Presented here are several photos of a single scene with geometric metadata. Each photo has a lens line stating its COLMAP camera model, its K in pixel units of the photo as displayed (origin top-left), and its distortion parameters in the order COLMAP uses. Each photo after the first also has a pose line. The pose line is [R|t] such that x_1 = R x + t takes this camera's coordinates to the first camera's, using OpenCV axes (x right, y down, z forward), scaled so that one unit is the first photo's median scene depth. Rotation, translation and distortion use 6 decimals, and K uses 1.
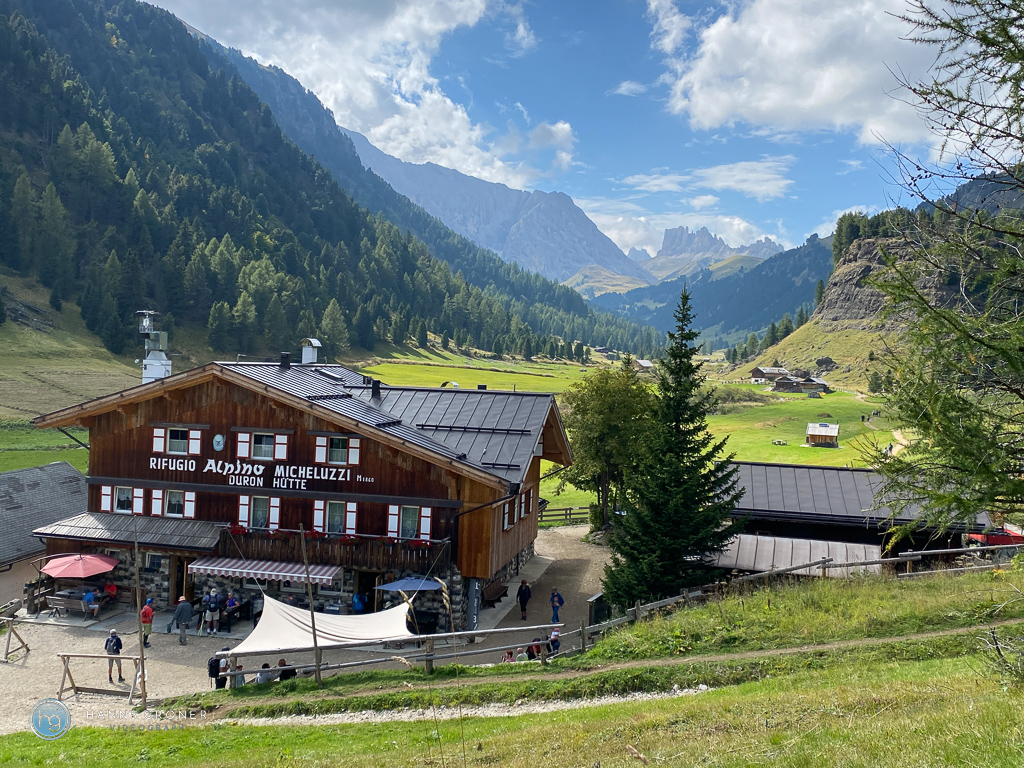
lens RADIAL K [[1072.6, 0, 508.5], [0, 1072.6, 383.8], [0, 0, 1]] dist [0.066607, 0.000000]
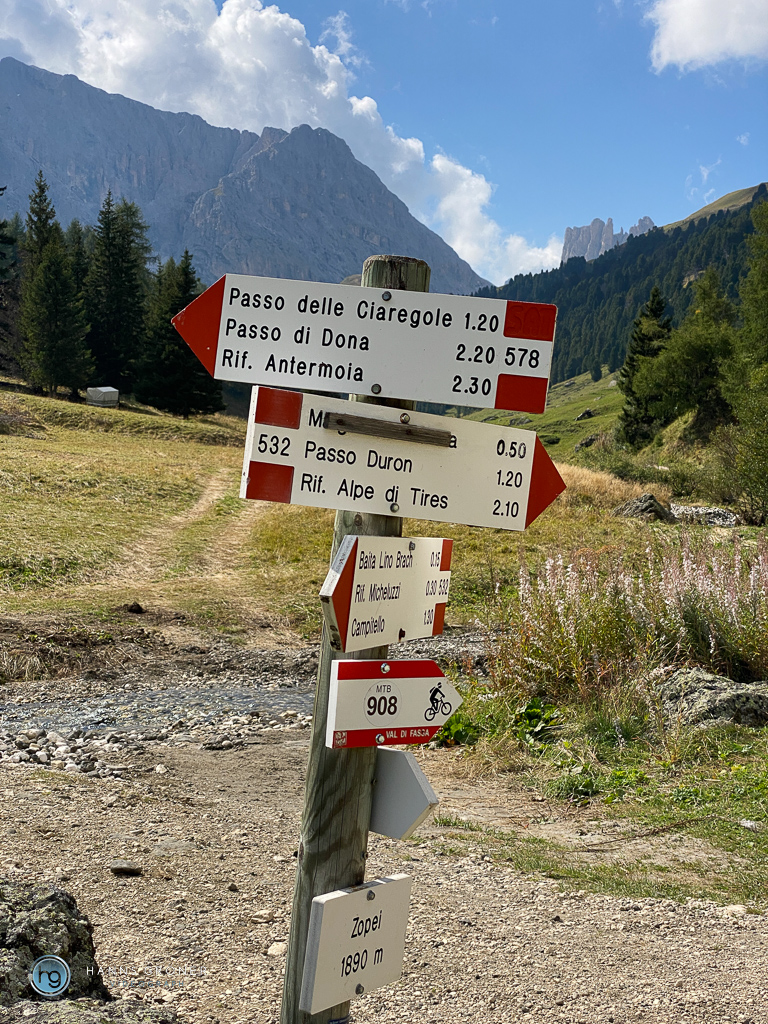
lens RADIAL K [[1501.1, 0, 385.6], [0, 1501.1, 506.8], [0, 0, 1]] dist [0.130855, 0.000000]
pose [[0.999769, -0.021472, 0.000727, 0.613070], [0.021481, 0.999656, -0.015041, -0.098382], [-0.000404, 0.015053, 0.999887, 3.211986]]
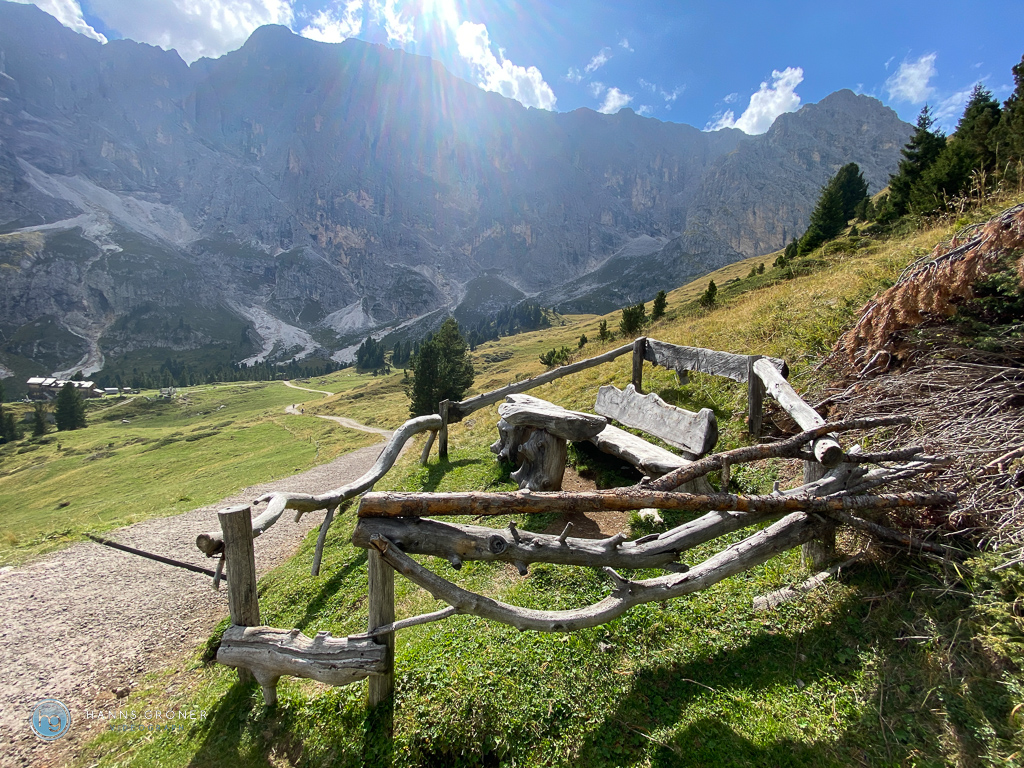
lens RADIAL K [[406.2, 0, 521.1], [0, 406.2, 392.5], [0, 0, 1]] dist [-0.023341, -0.002685]
pose [[0.769411, 0.068924, -0.635025, 0.436990], [-0.049666, 0.997607, 0.048100, -0.471372], [0.636821, -0.005470, 0.770992, 6.697845]]
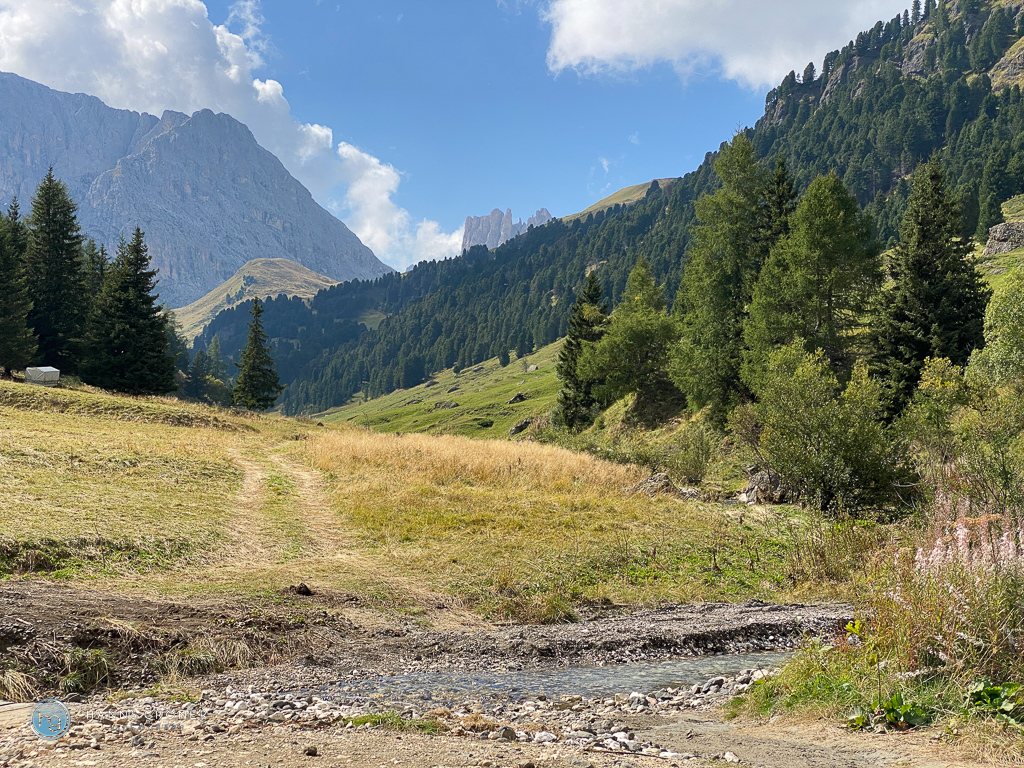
lens RADIAL K [[1501.1, 0, 486.4], [0, 1501.1, 381.7], [0, 0, 1]] dist [0.130855, 0.000000]
pose [[0.990794, -0.016194, 0.134406, 0.605551], [0.027716, 0.996055, -0.084300, -0.098308], [-0.132511, 0.087250, 0.987334, 3.213831]]
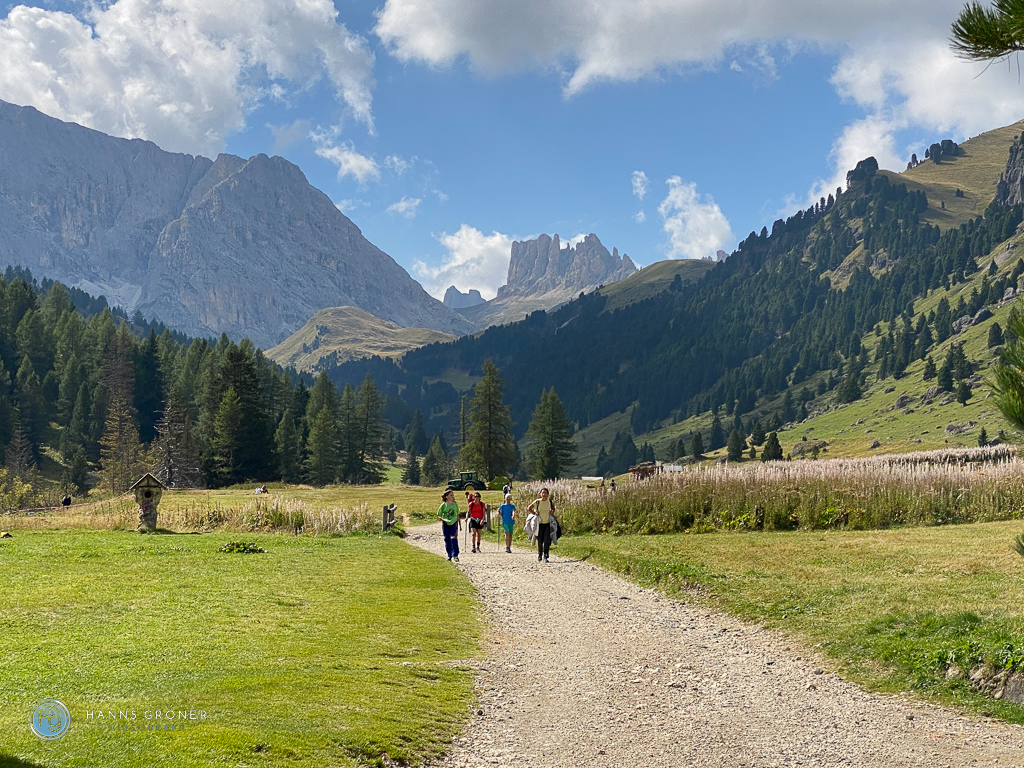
lens RADIAL K [[1907.2, 0, 505.0], [0, 1907.2, 382.6], [0, 0, 1]] dist [0.117566, 0.000000]
pose [[0.991677, -0.029500, 0.125327, 0.344727], [0.041262, 0.994875, -0.092313, -0.037126], [-0.121961, 0.096715, 0.987811, 1.693631]]
